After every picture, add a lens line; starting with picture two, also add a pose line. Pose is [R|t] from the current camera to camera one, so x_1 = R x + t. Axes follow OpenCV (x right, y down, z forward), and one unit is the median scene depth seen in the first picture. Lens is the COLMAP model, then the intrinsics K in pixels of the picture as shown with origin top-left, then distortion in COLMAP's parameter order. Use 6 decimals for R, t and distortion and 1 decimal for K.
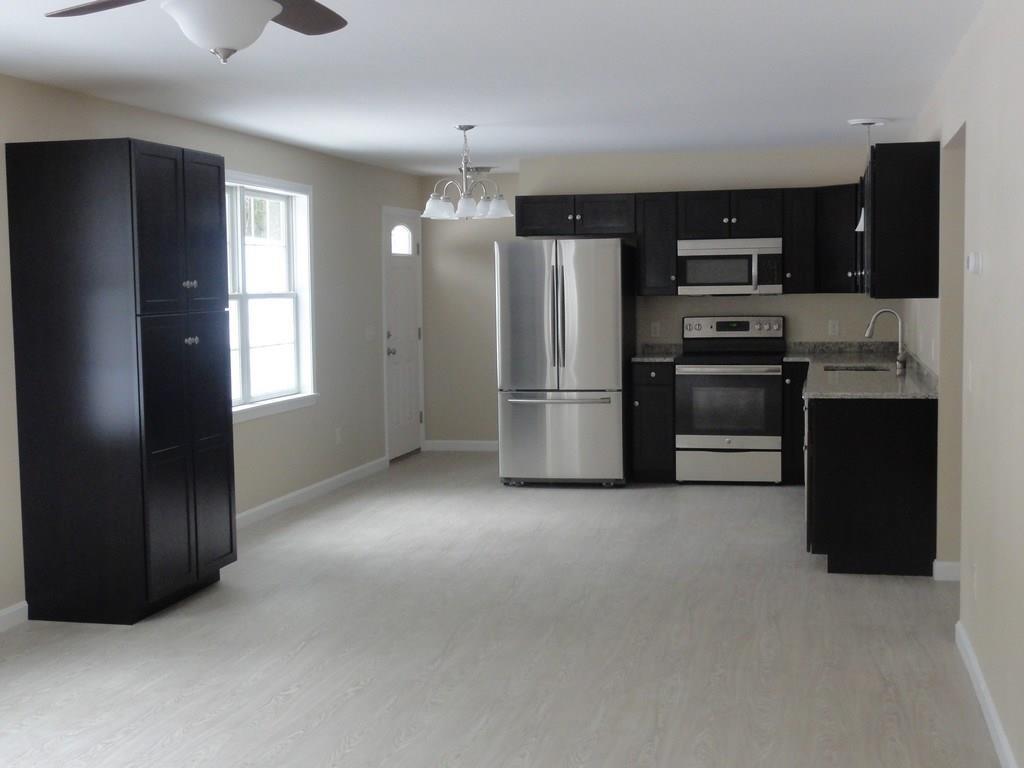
lens RADIAL K [[1298.0, 0, 512.0], [0, 1298.0, 384.0], [0, 0, 1]] dist [-0.035682, -0.016868]
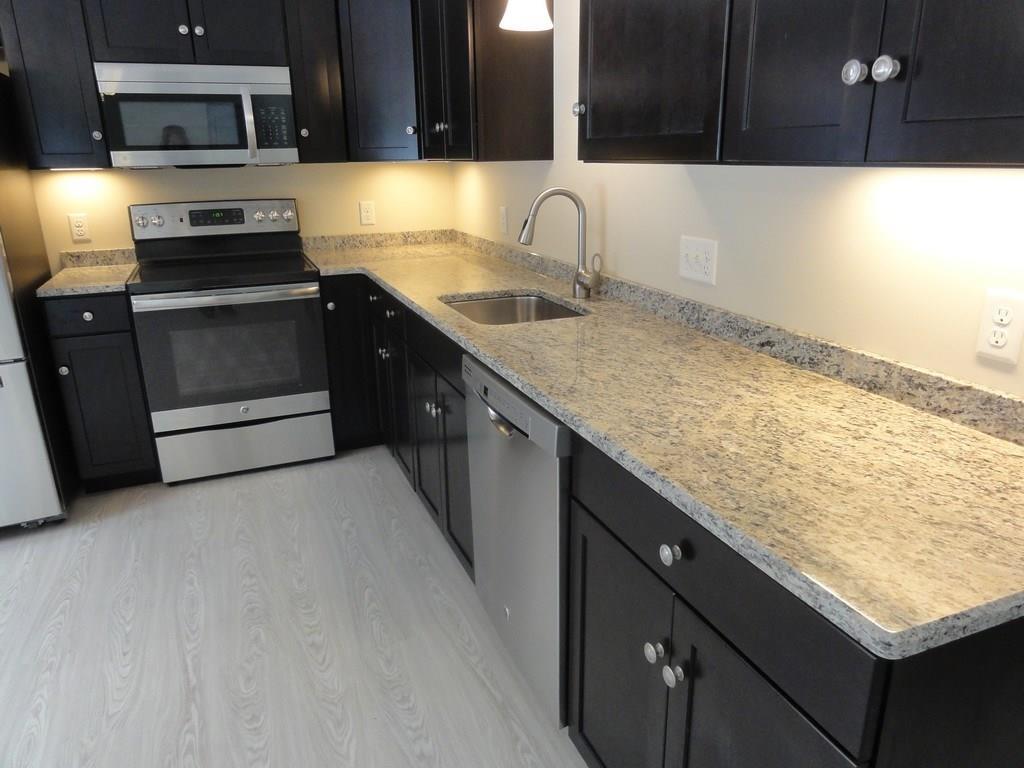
lens RADIAL K [[727.0, 0, 512.0], [0, 727.0, 384.0], [0, 0, 1]] dist [0.000784, 0.004956]
pose [[0.818322, -0.173603, 0.547916, 0.081733], [0.049729, 0.971105, 0.233415, -0.043052], [-0.572605, -0.163762, 0.803309, 0.641850]]
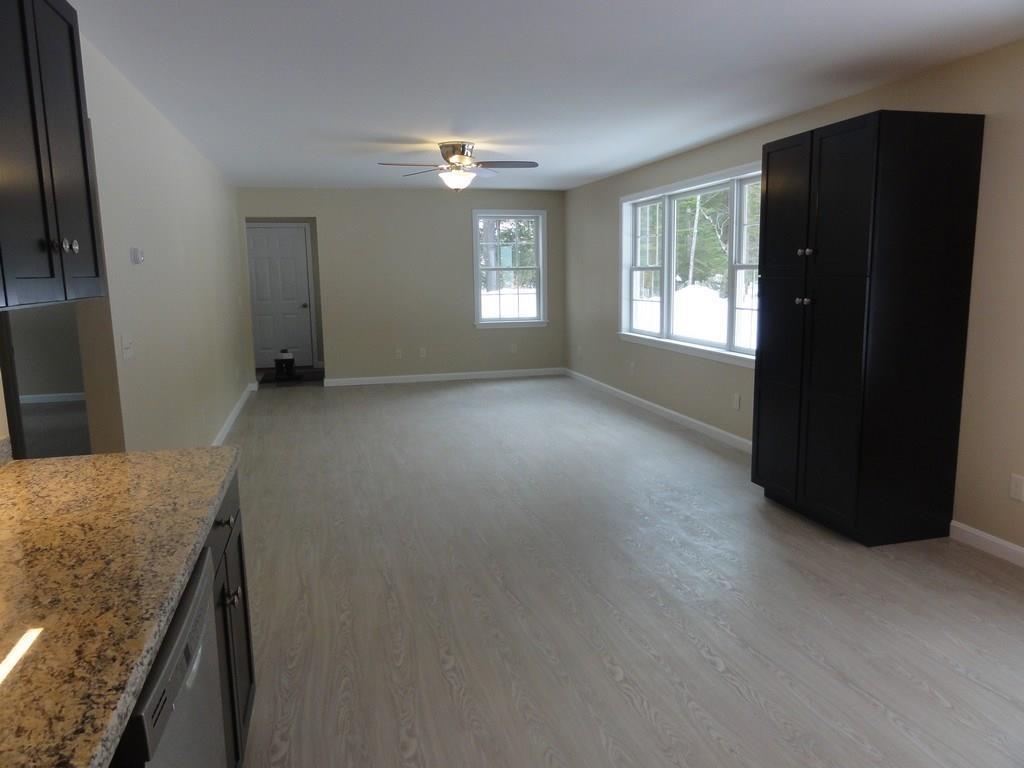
lens RADIAL K [[727.0, 0, 512.0], [0, 727.0, 384.0], [0, 0, 1]] dist [0.000784, 0.004956]
pose [[-0.885913, 0.103079, -0.452253, 0.204285], [-0.007277, 0.971787, 0.235748, -0.076614], [0.463795, 0.212143, -0.860169, 0.980017]]
